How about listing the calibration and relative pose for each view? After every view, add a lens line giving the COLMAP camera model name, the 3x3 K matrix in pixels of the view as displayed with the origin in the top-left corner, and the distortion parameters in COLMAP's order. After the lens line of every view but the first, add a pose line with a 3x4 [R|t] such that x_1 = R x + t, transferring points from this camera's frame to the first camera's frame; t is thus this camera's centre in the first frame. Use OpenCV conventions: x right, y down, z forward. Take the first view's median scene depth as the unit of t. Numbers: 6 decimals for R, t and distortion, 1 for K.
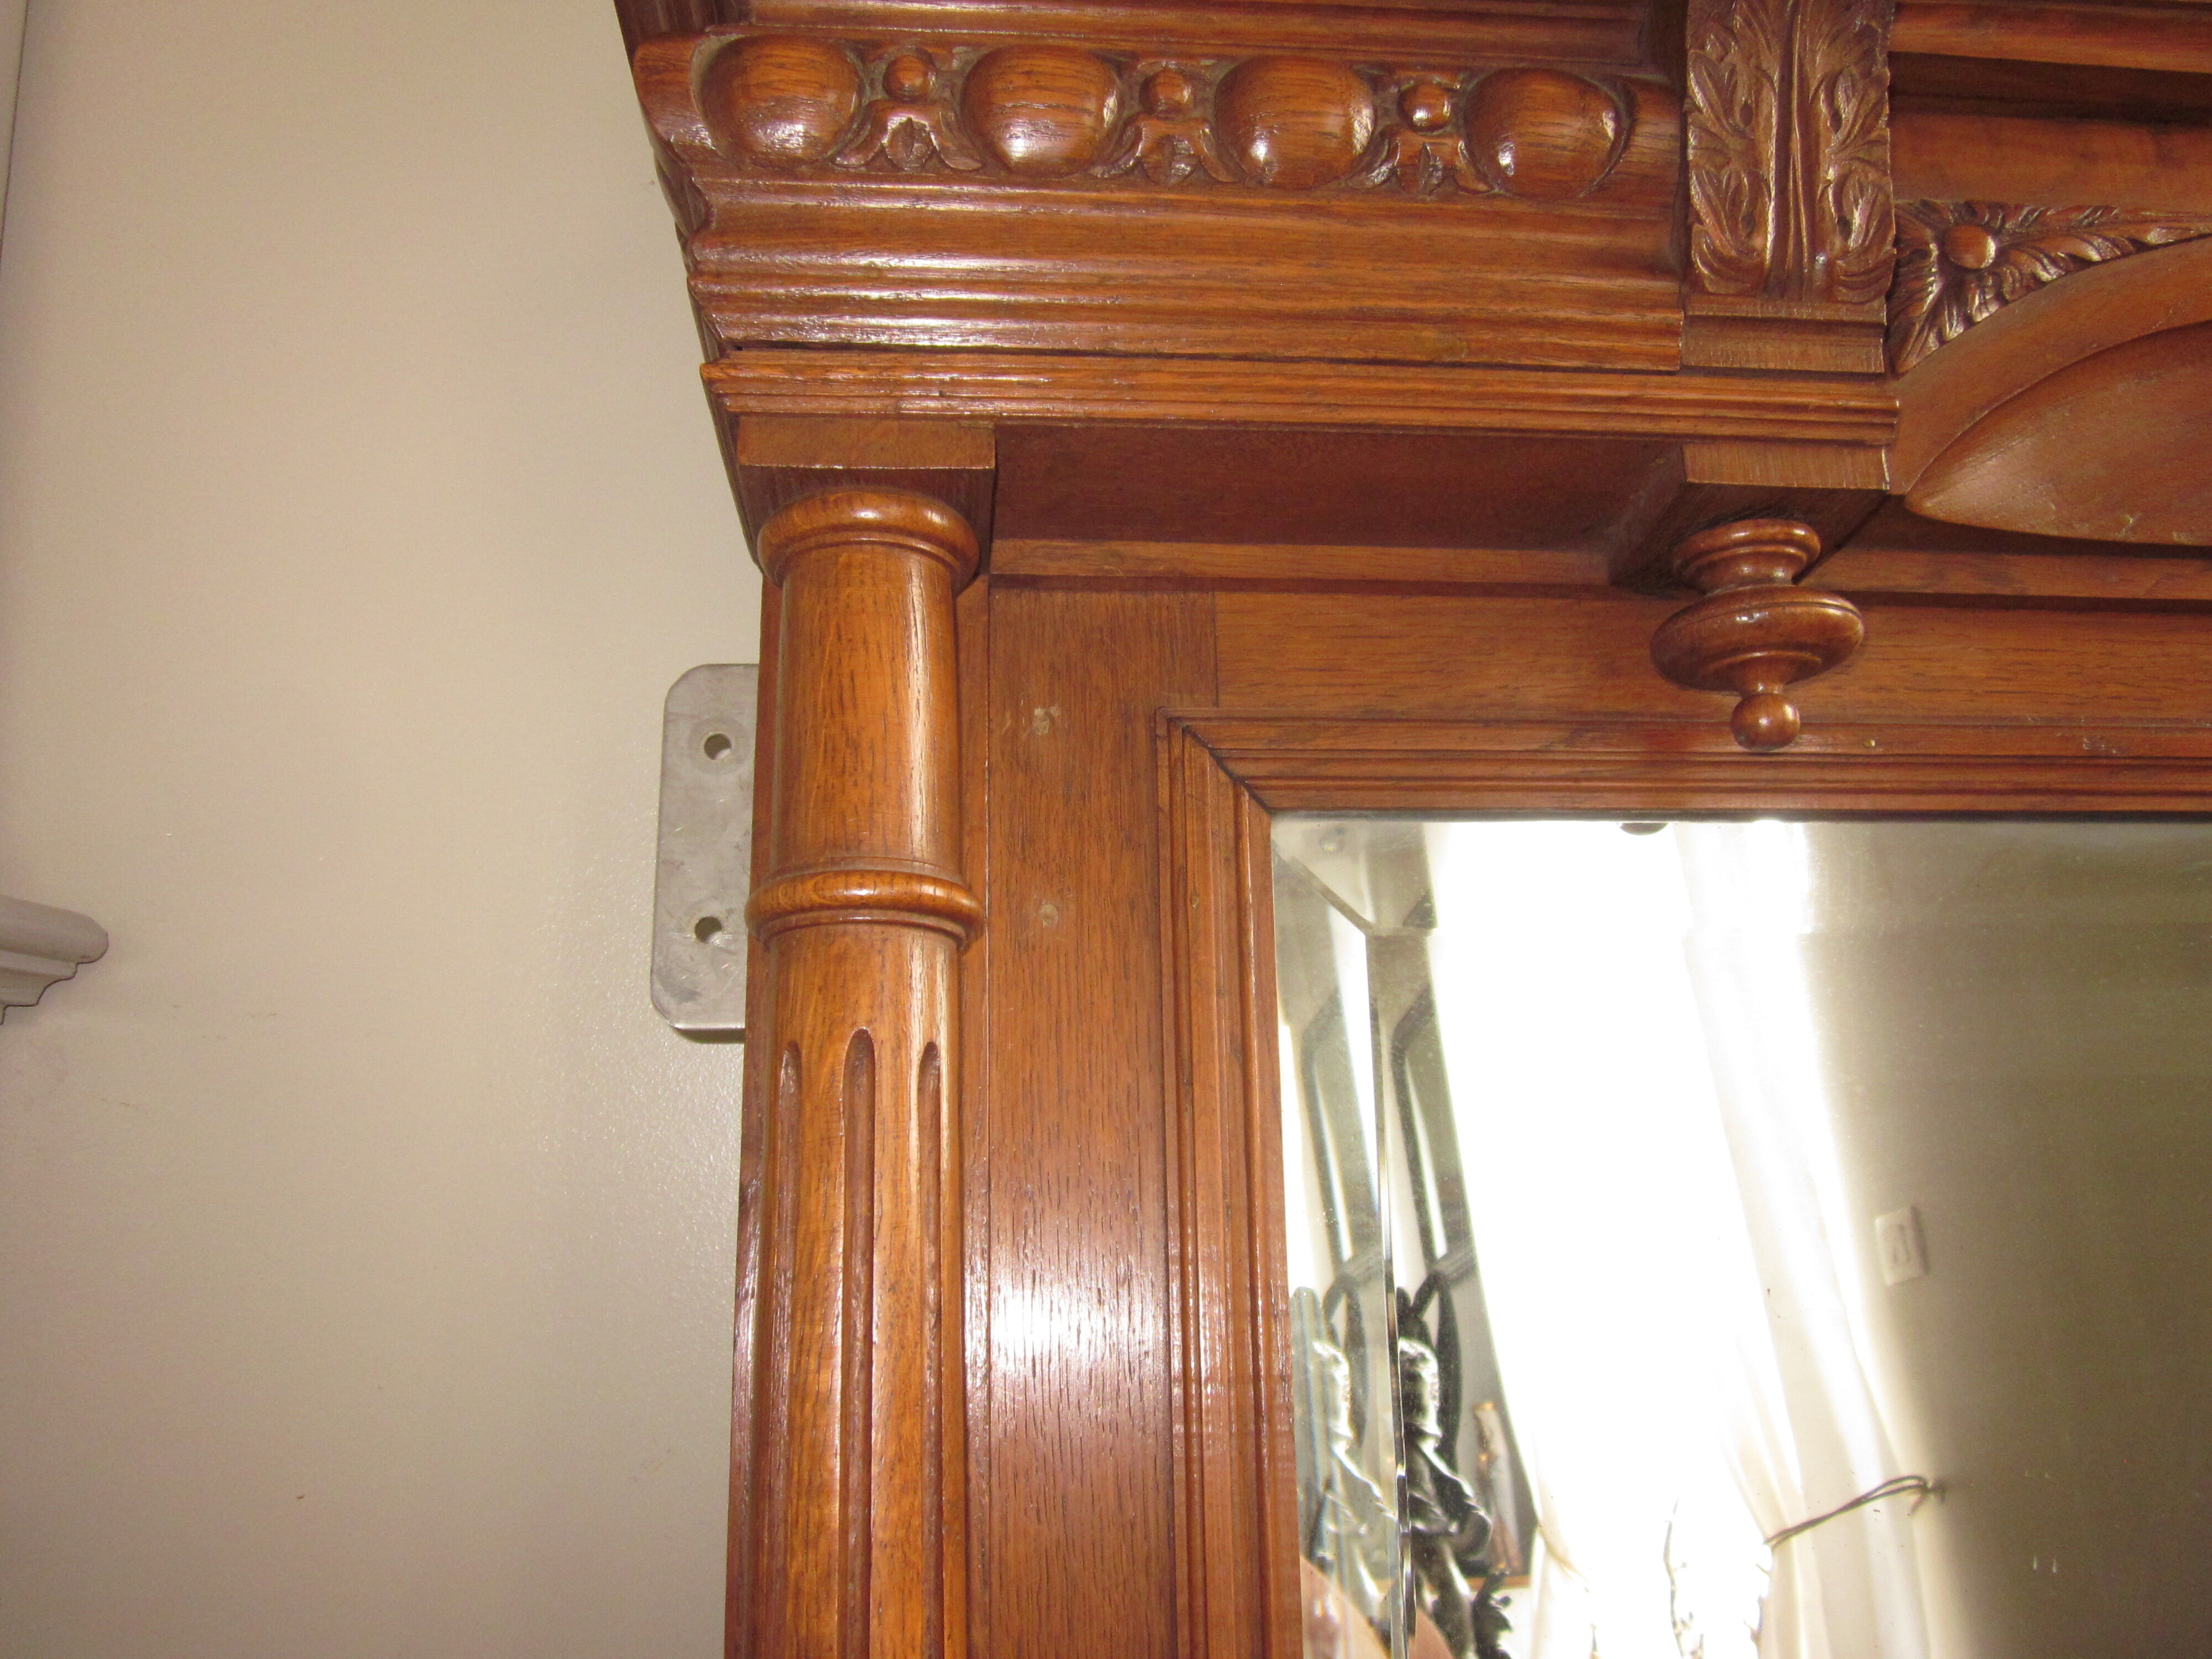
lens RADIAL K [[1806.7, 0, 1137.4], [0, 1806.7, 831.2], [0, 0, 1]] dist [-0.035314, 0.008017]
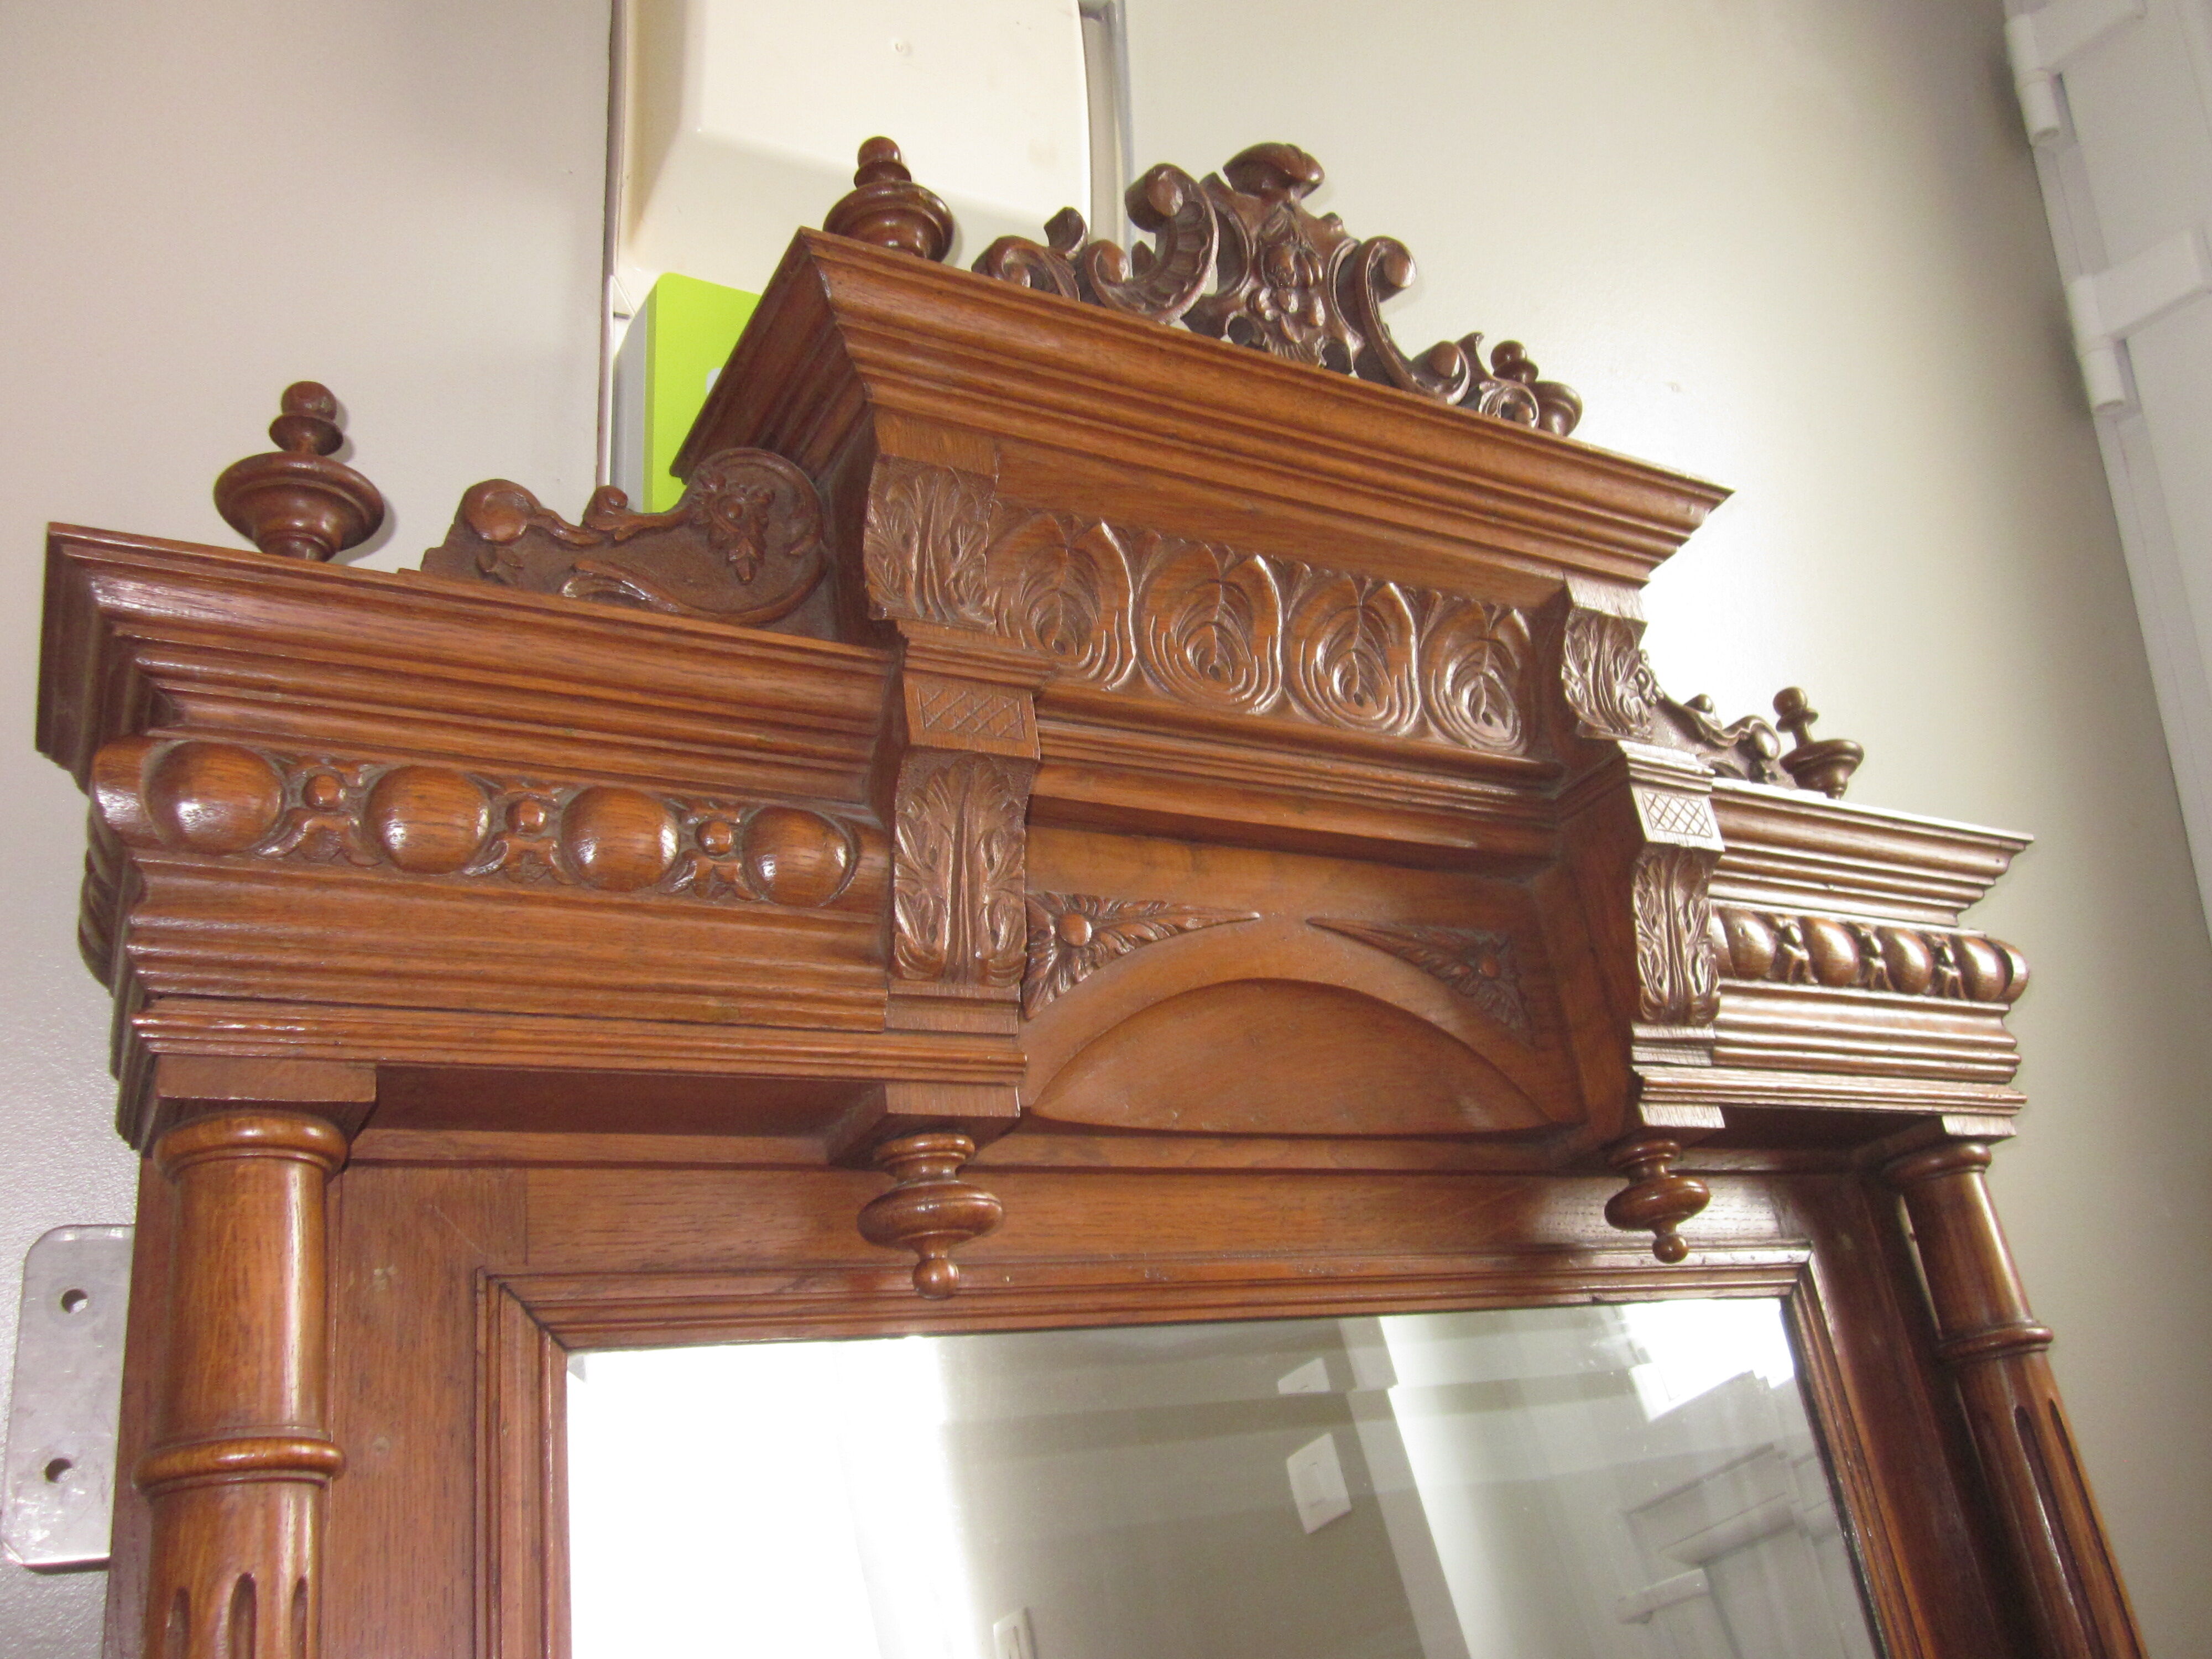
lens RADIAL K [[1846.4, 0, 1095.5], [0, 1846.4, 818.9], [0, 0, 1]] dist [-0.025525, 0.005022]
pose [[0.909024, 0.076732, 0.409618, -0.157424], [-0.003461, 0.984259, -0.176696, -0.161346], [-0.416729, 0.159203, 0.894981, -0.405273]]
